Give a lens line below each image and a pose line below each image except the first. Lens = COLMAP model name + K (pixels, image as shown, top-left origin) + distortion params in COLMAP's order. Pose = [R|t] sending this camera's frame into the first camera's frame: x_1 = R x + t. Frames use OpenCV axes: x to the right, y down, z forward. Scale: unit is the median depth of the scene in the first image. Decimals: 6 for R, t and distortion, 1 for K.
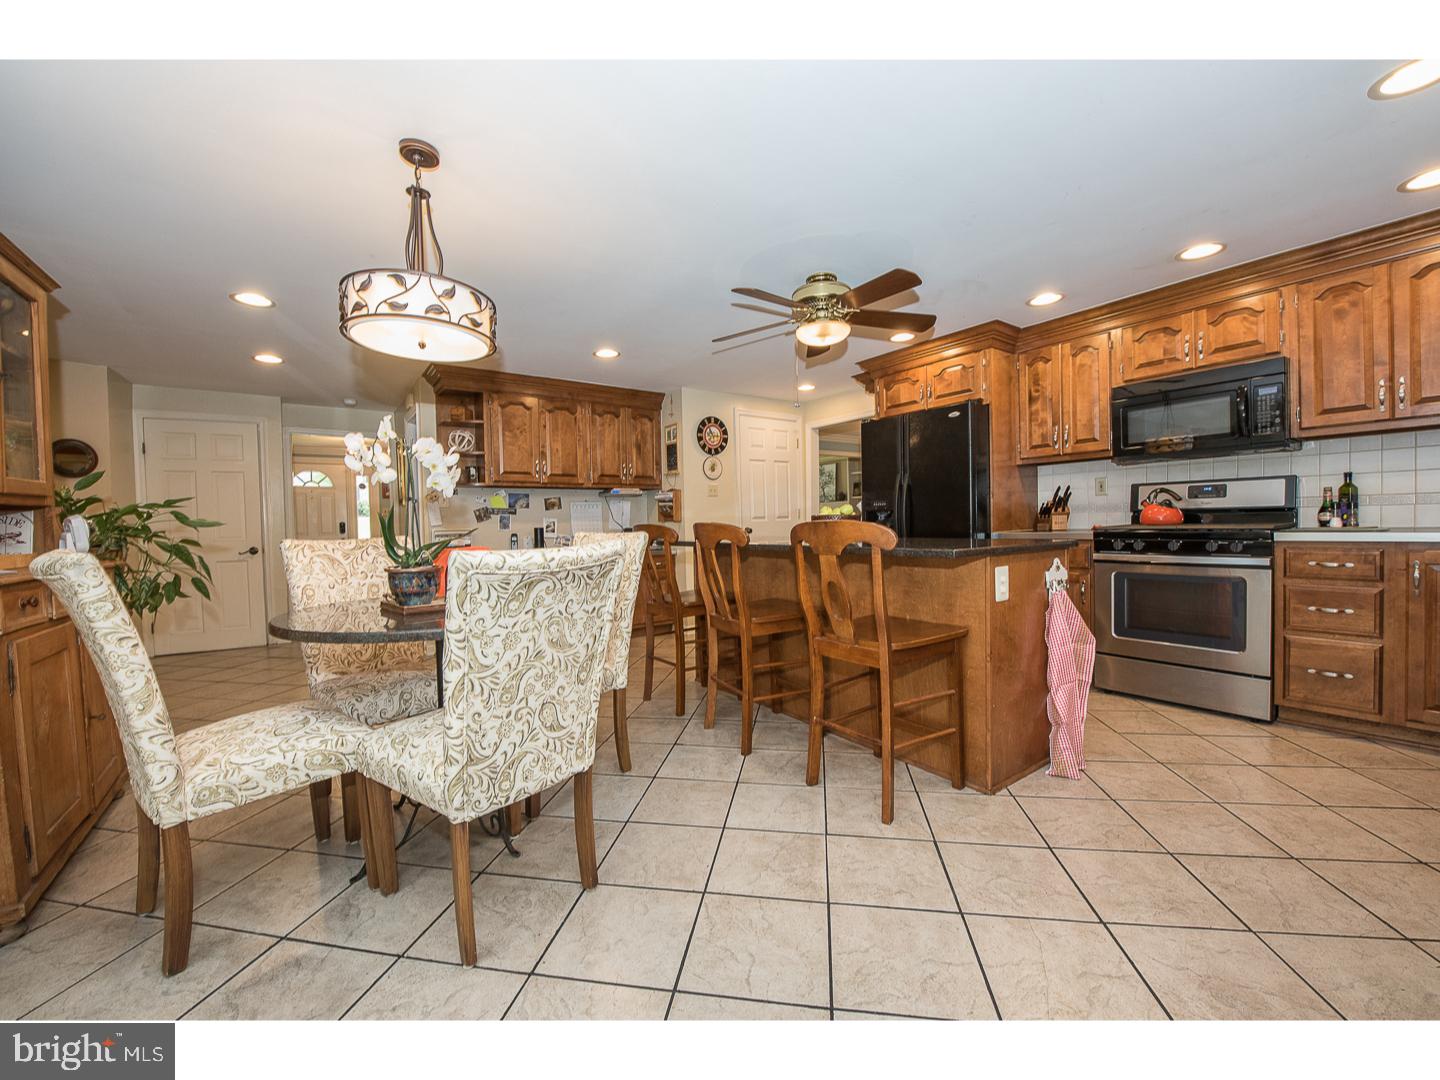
lens RADIAL K [[578.7, 0, 720.0], [0, 578.7, 540.0], [0, 0, 1]] dist [-0.012972, -0.002822]
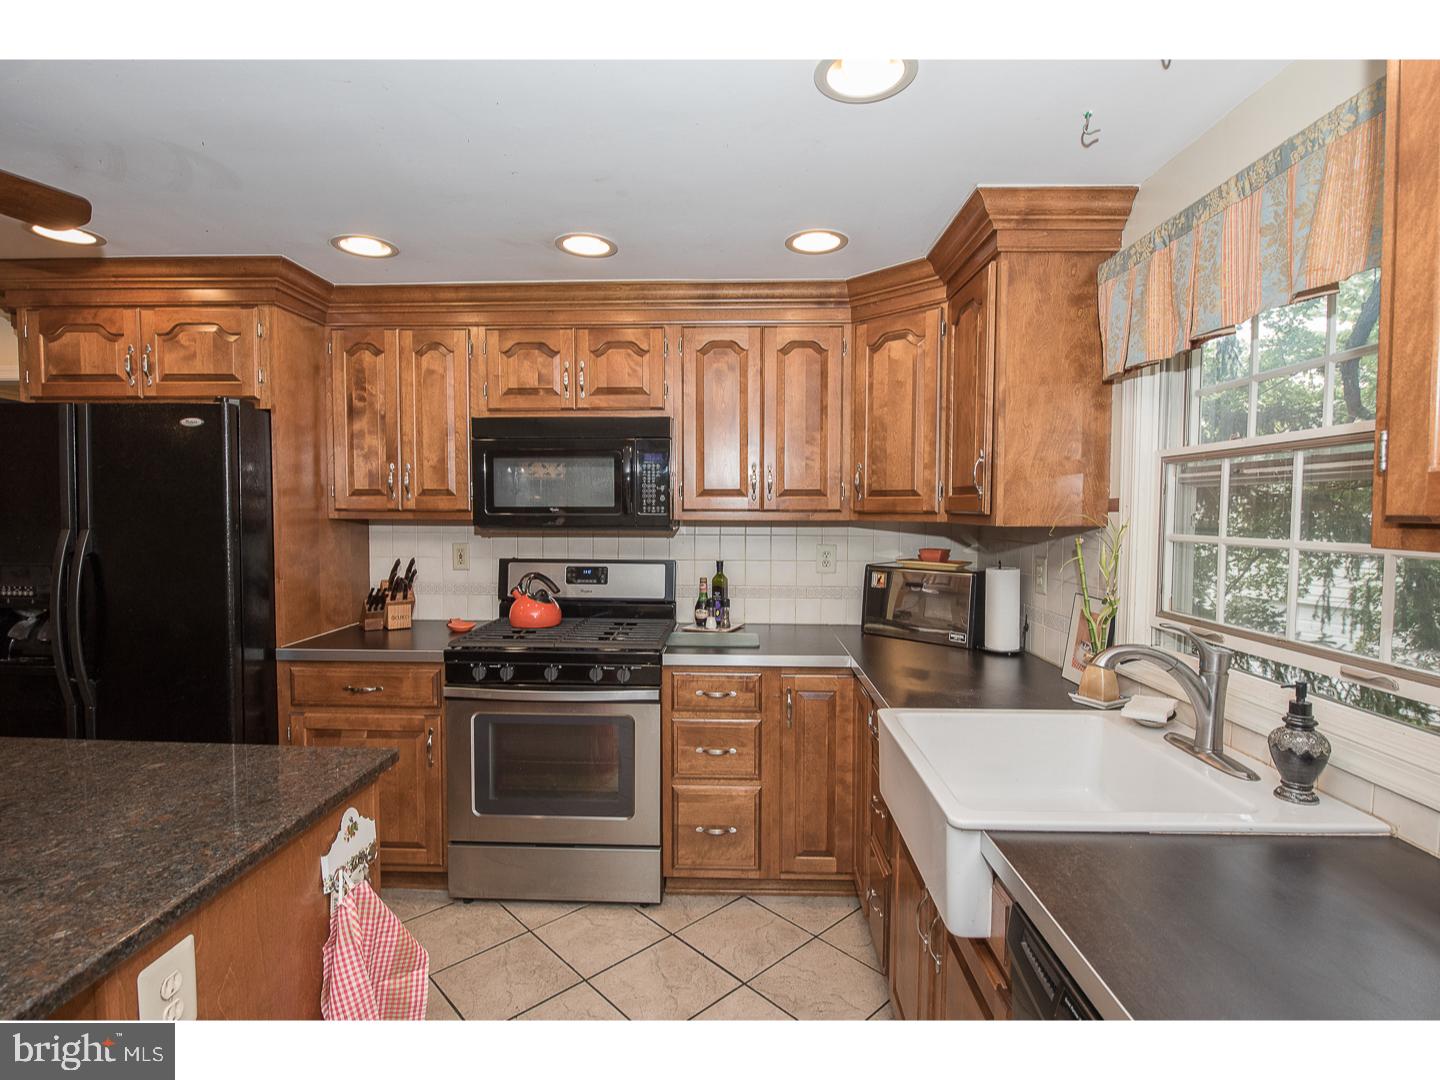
lens RADIAL K [[696.2, 0, 720.0], [0, 696.2, 540.0], [0, 0, 1]] dist [-0.004143, -0.000826]
pose [[0.608287, -0.008965, 0.793667, 0.263573], [0.001466, 0.999947, 0.010172, -0.154238], [-0.793716, -0.005024, 0.608268, 0.345384]]
